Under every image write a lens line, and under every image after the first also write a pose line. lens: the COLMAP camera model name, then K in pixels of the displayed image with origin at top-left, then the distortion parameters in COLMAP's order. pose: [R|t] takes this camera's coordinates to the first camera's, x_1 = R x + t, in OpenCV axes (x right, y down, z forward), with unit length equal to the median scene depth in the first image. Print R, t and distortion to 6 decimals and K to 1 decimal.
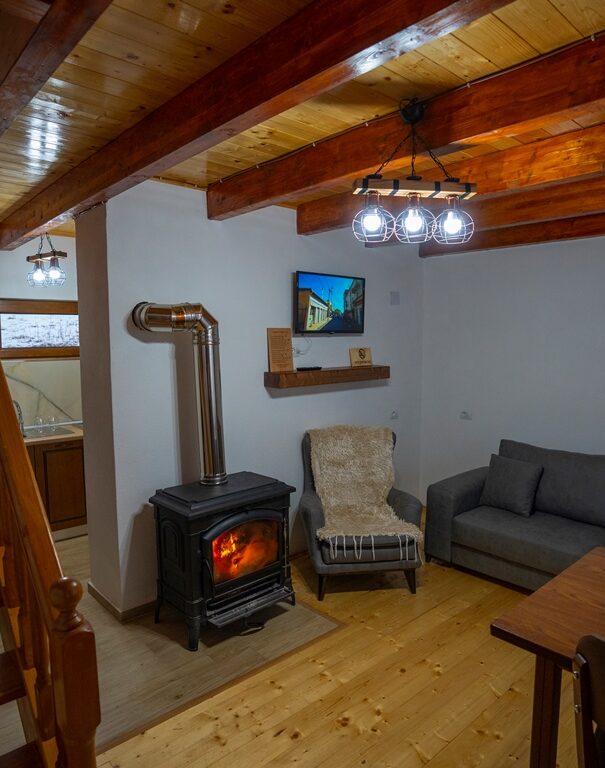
lens RADIAL K [[530.3, 0, 304.1], [0, 530.3, 382.8], [0, 0, 1]] dist [-0.081084, 0.035977]
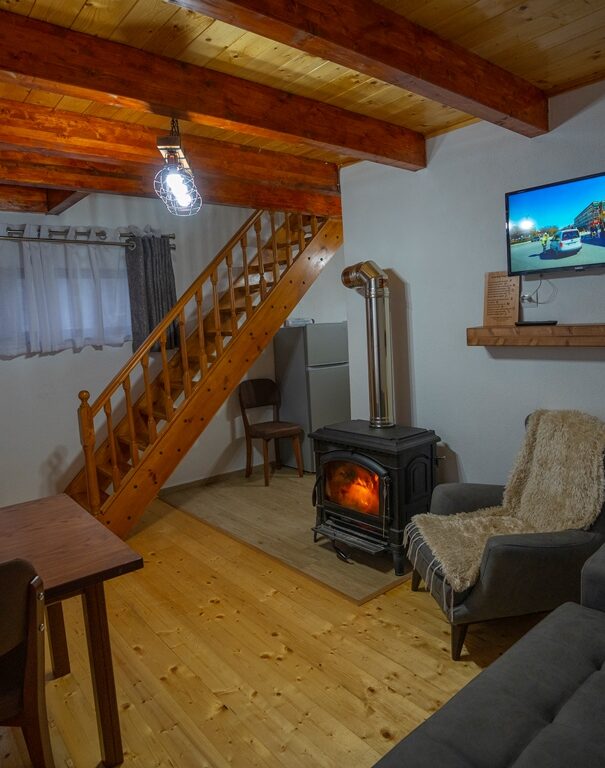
lens RADIAL K [[530.3, 0, 304.1], [0, 530.3, 382.8], [0, 0, 1]] dist [-0.081084, 0.035977]
pose [[-0.037210, 0.121937, -0.991840, 0.889831], [-0.038146, 0.991631, 0.123343, -0.026280], [0.998579, 0.042424, -0.032247, 0.863502]]
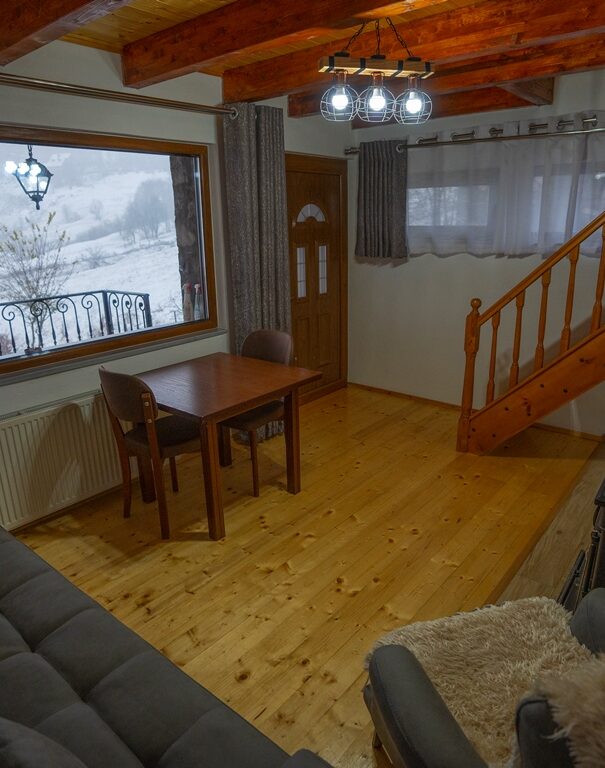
lens RADIAL K [[530.3, 0, 304.1], [0, 530.3, 382.8], [0, 0, 1]] dist [-0.081084, 0.035977]
pose [[-0.989244, 0.063866, -0.131593, 0.330997], [0.009848, 0.926683, 0.375715, -0.114974], [0.145940, 0.370378, -0.917345, 1.410940]]
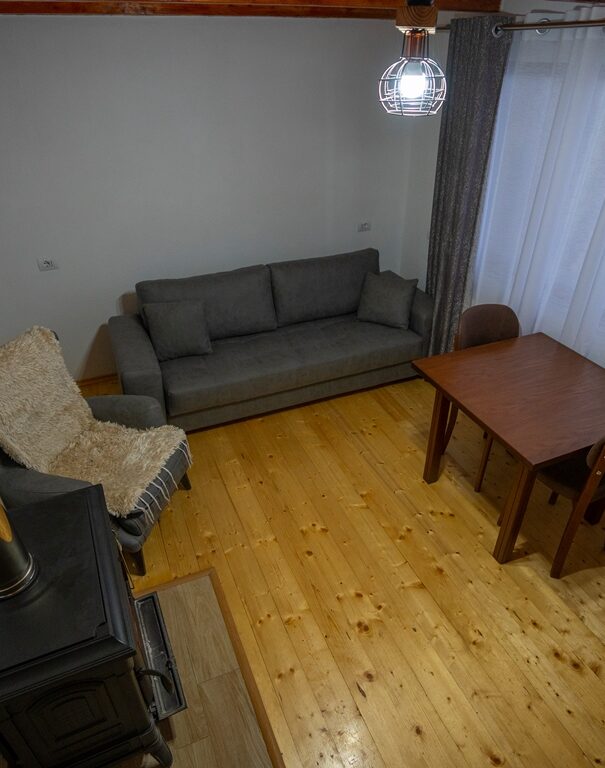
lens RADIAL K [[530.3, 0, 304.1], [0, 530.3, 382.8], [0, 0, 1]] dist [-0.081084, 0.035977]
pose [[0.323475, -0.507219, 0.798807, -0.379386], [0.083226, 0.856173, 0.509942, -0.210506], [-0.942569, -0.098472, 0.319165, 0.573559]]
